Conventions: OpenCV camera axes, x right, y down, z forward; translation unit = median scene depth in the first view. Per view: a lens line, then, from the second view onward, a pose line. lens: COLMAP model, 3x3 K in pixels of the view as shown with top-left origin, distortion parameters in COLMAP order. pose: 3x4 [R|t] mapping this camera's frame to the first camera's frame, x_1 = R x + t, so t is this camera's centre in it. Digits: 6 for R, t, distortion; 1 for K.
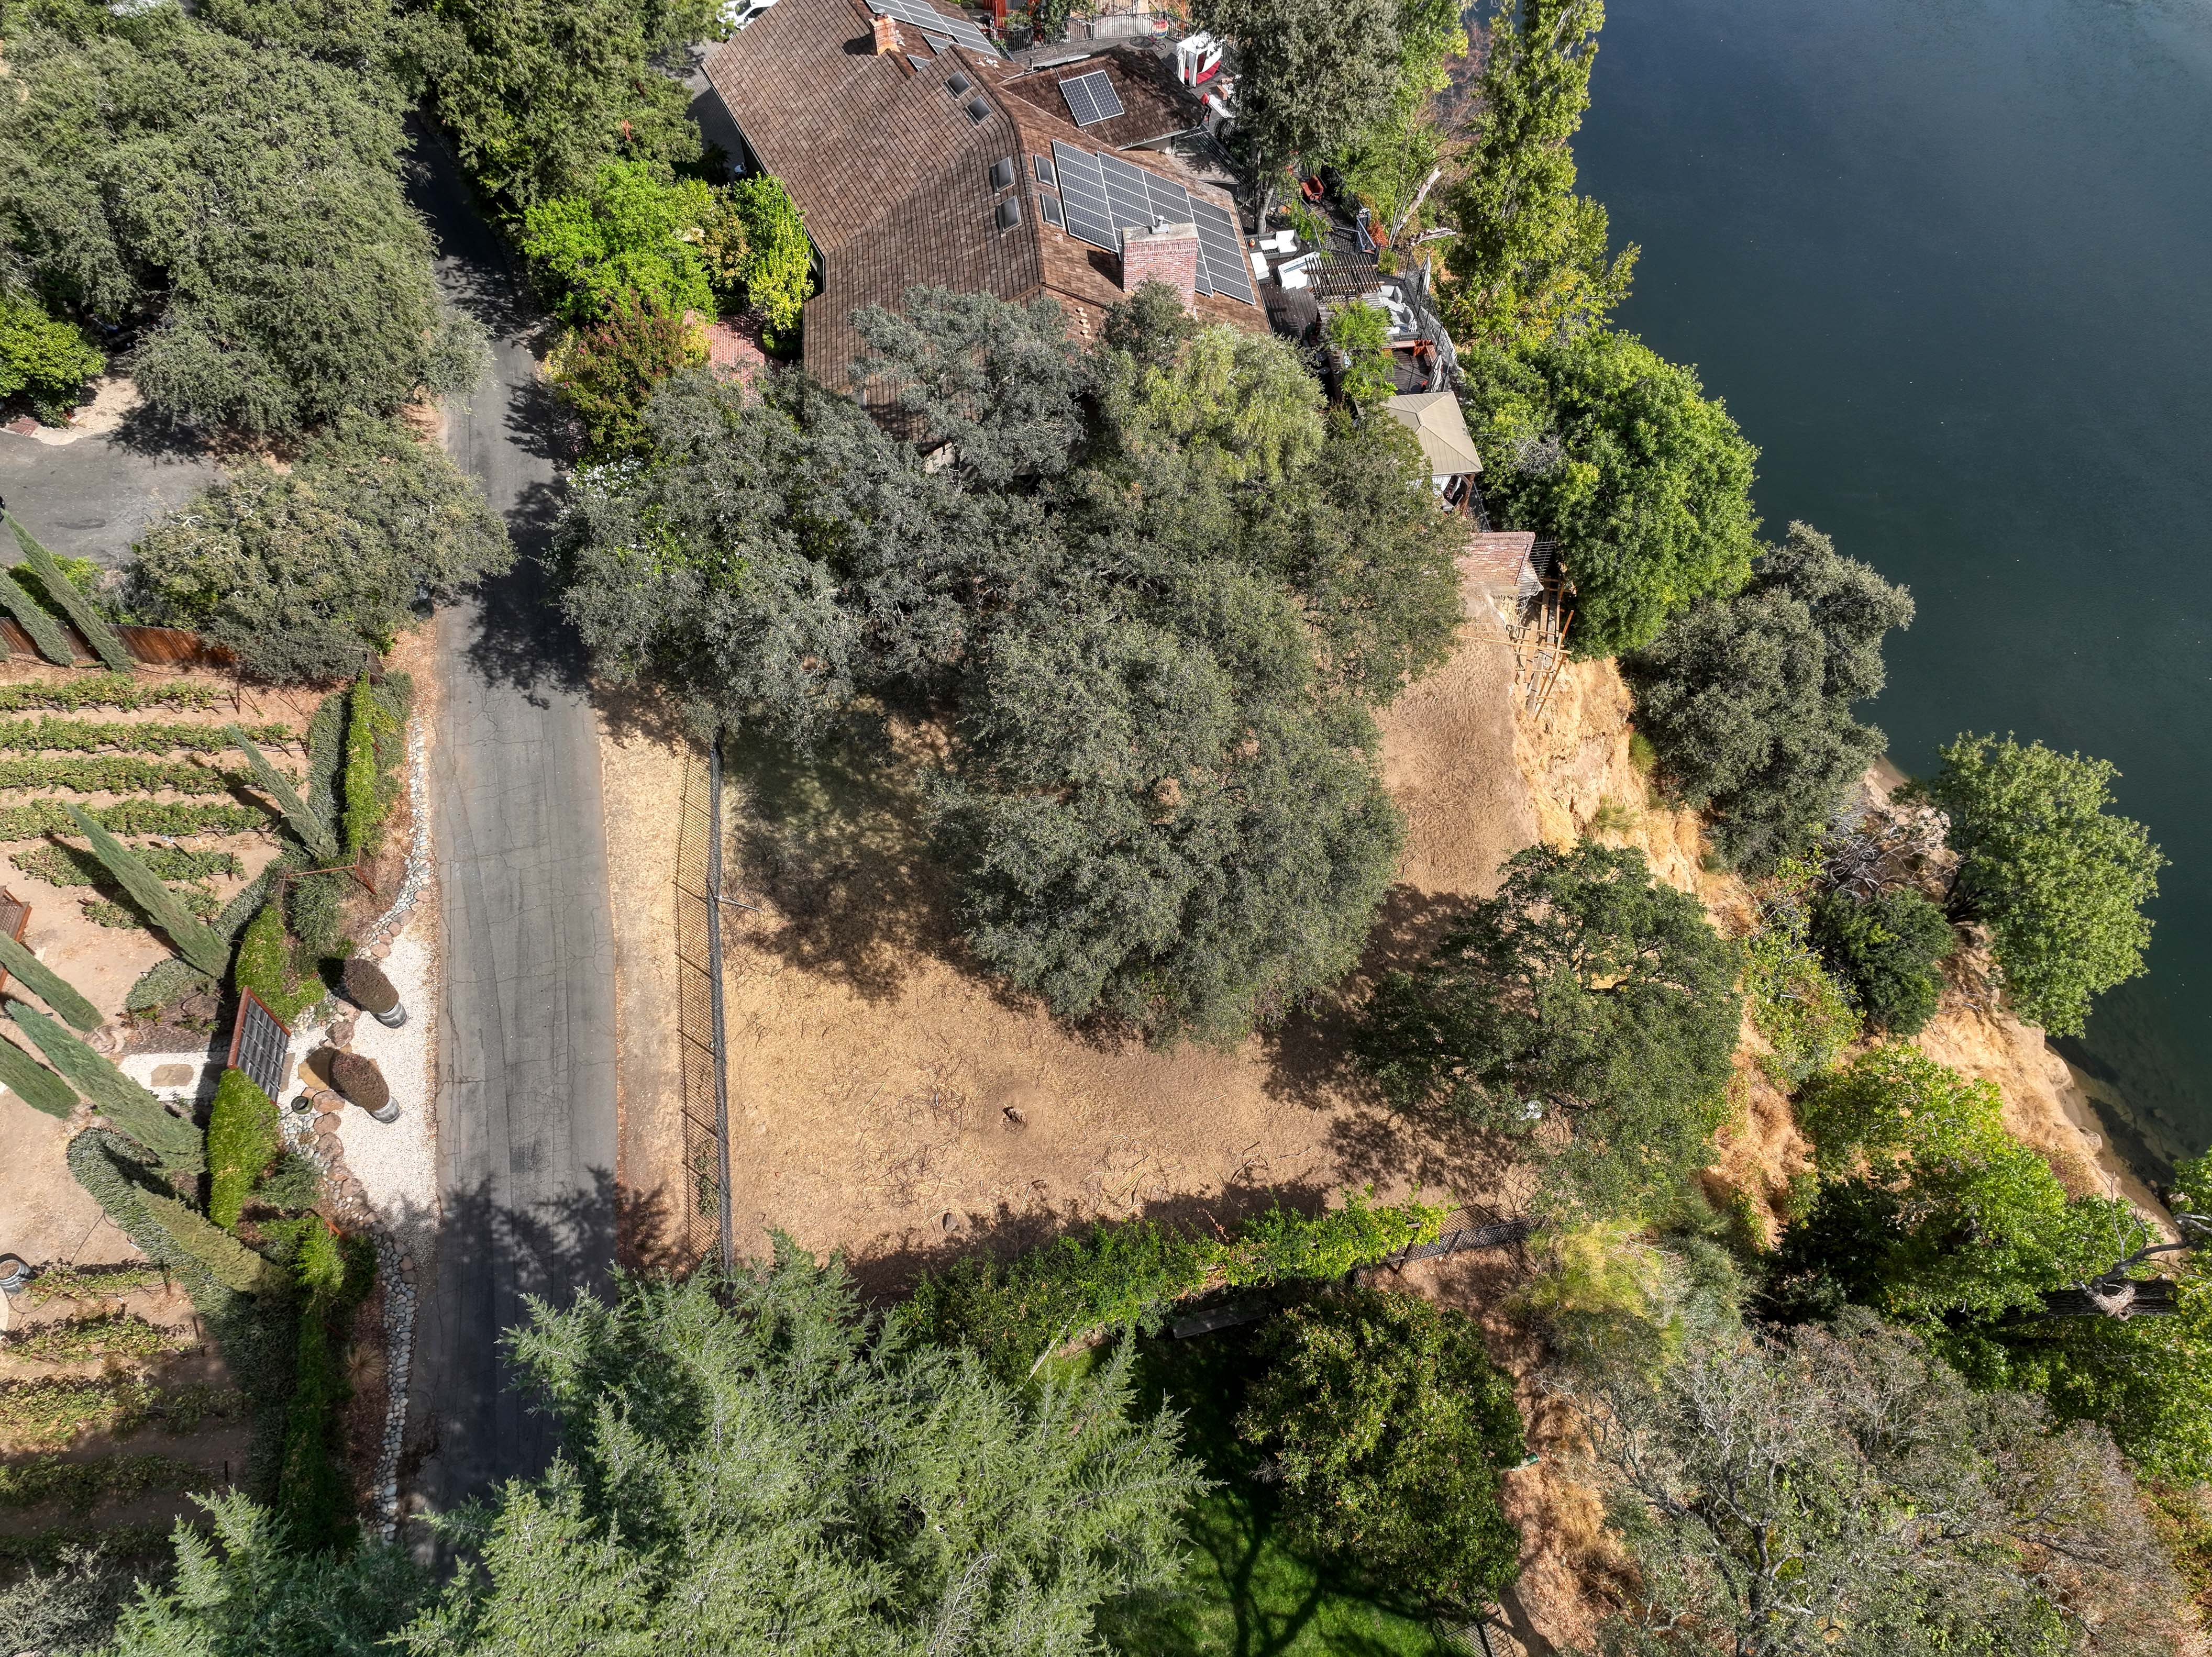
lens RADIAL K [[1551.5, 0, 1106.0], [0, 1551.5, 828.5], [0, 0, 1]] dist [0.004102, 0.011177]
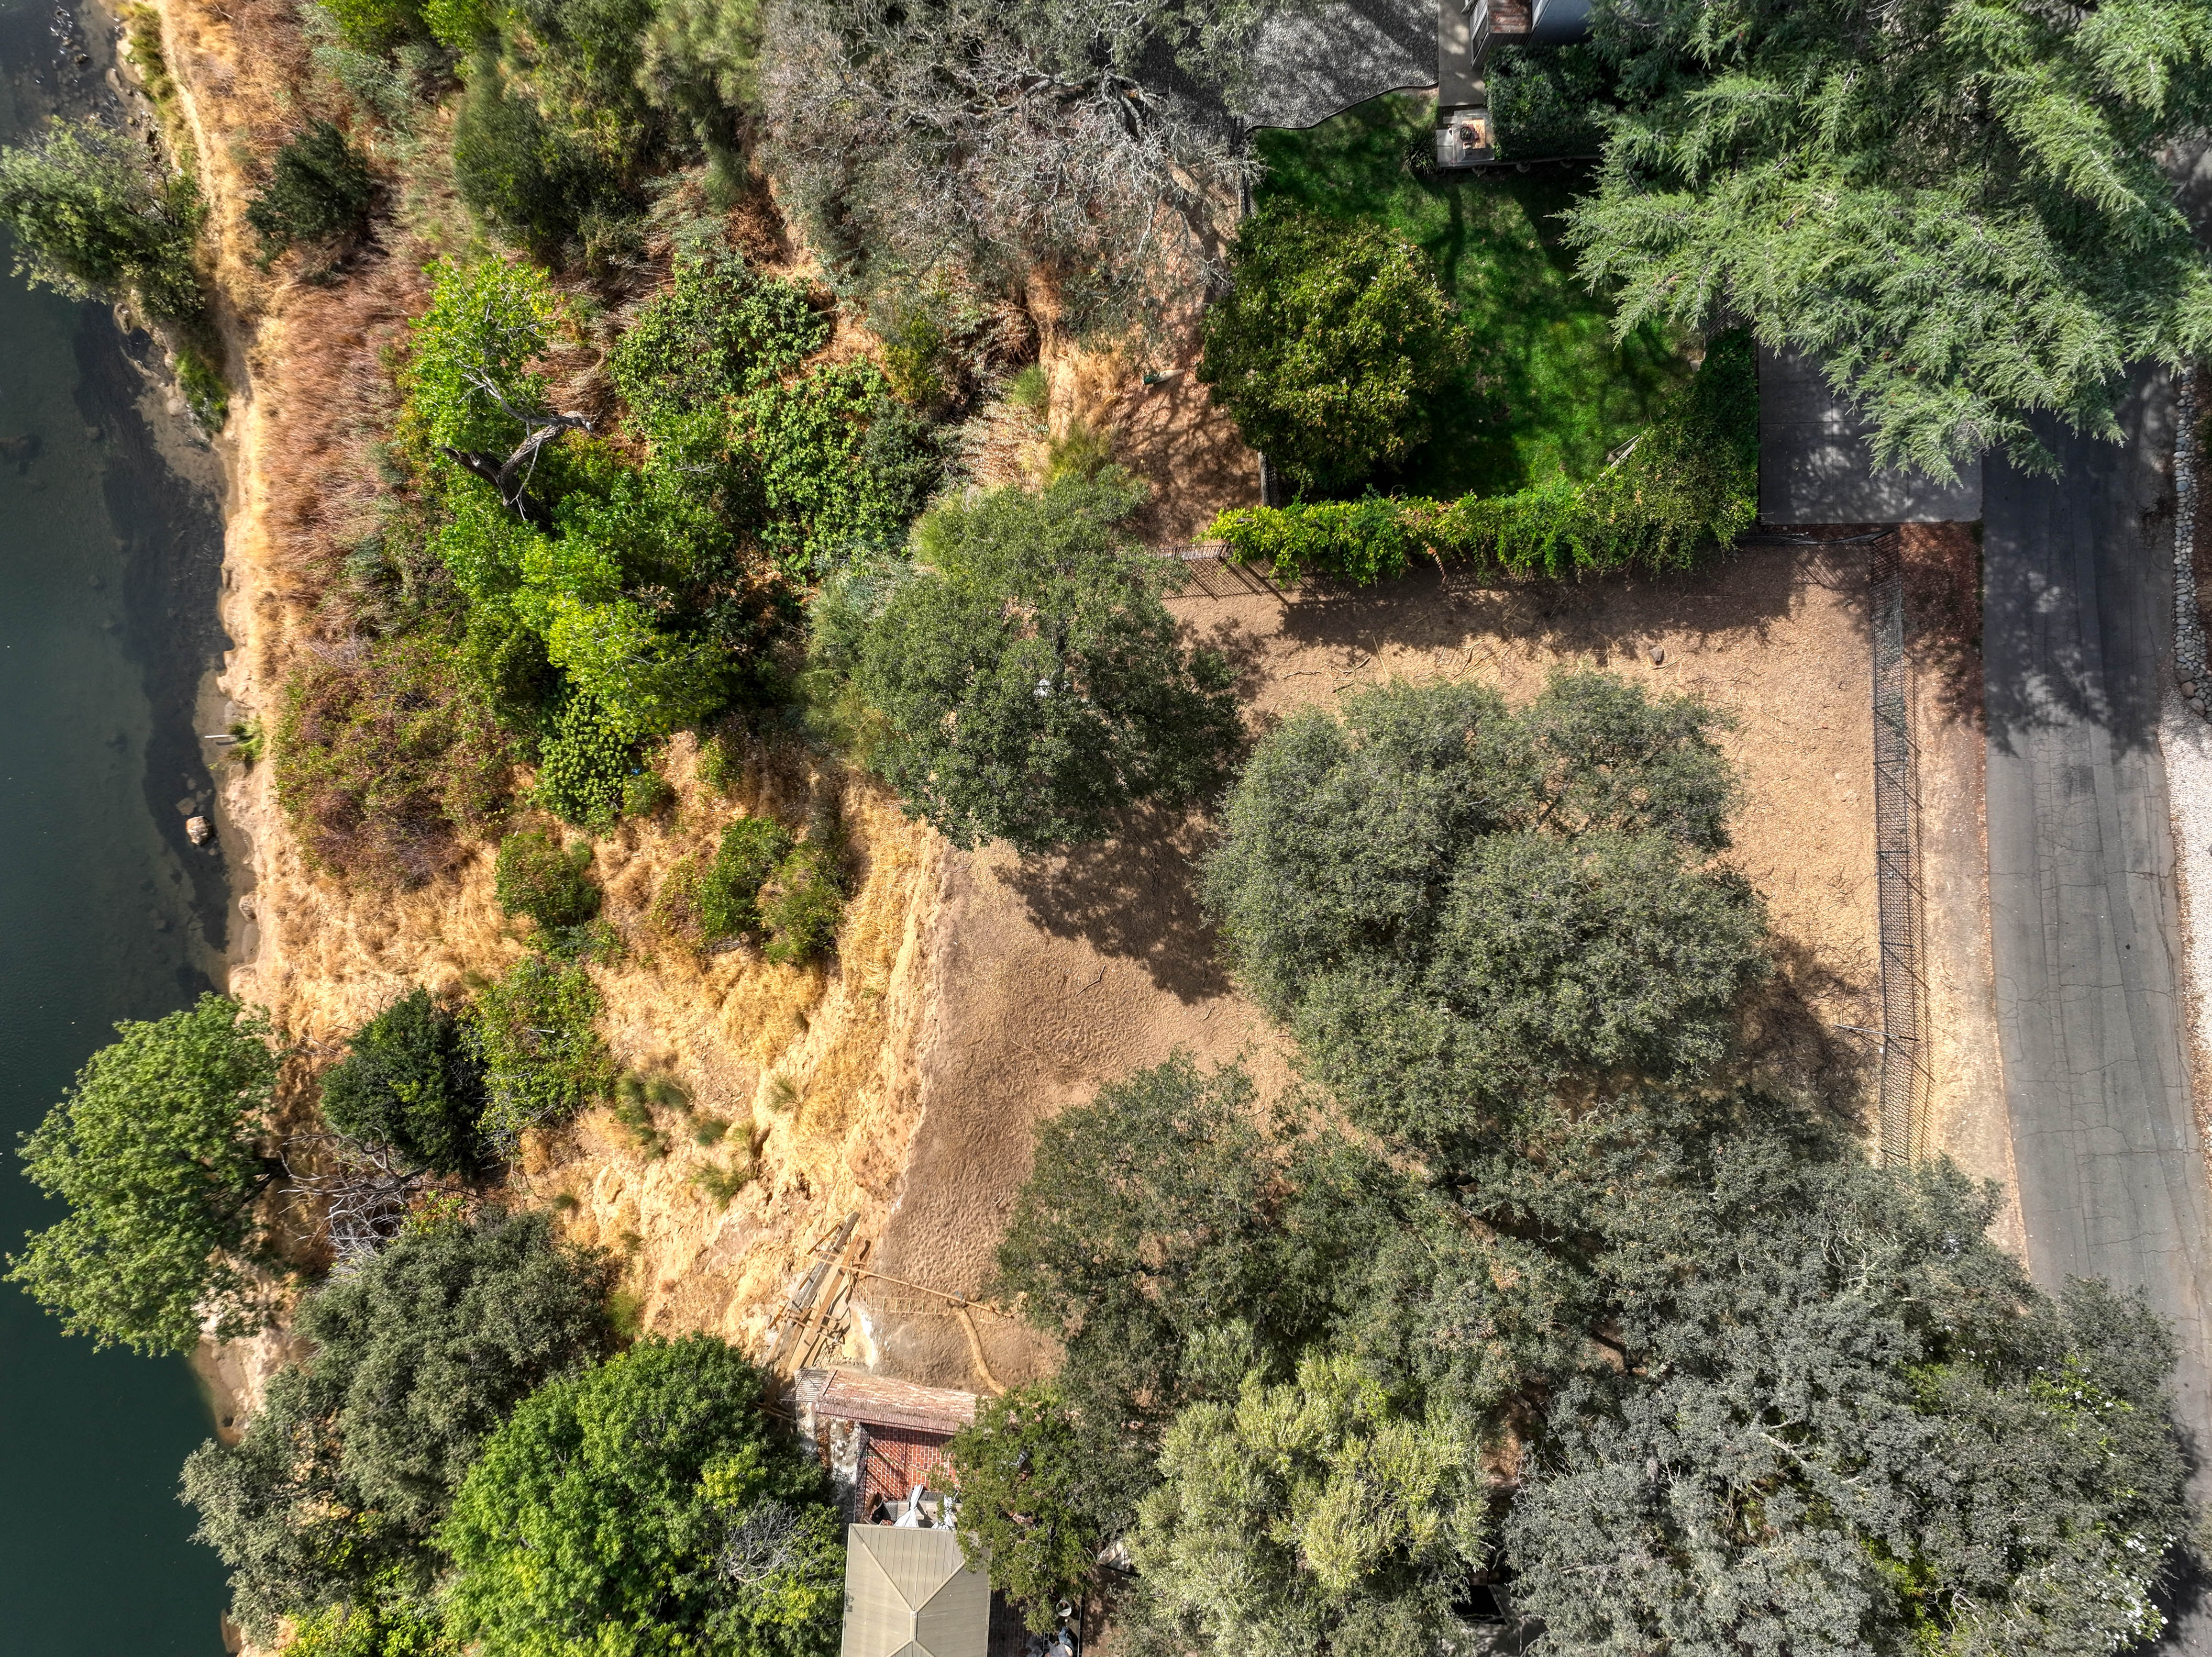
lens RADIAL K [[1551.5, 0, 1106.0], [0, 1551.5, 828.5], [0, 0, 1]] dist [0.004102, 0.011177]
pose [[-0.983765, -0.179460, -0.000355, 0.232134], [0.144187, -0.791580, 0.593811, -0.488403], [-0.106846, 0.584119, 0.804604, 0.275227]]
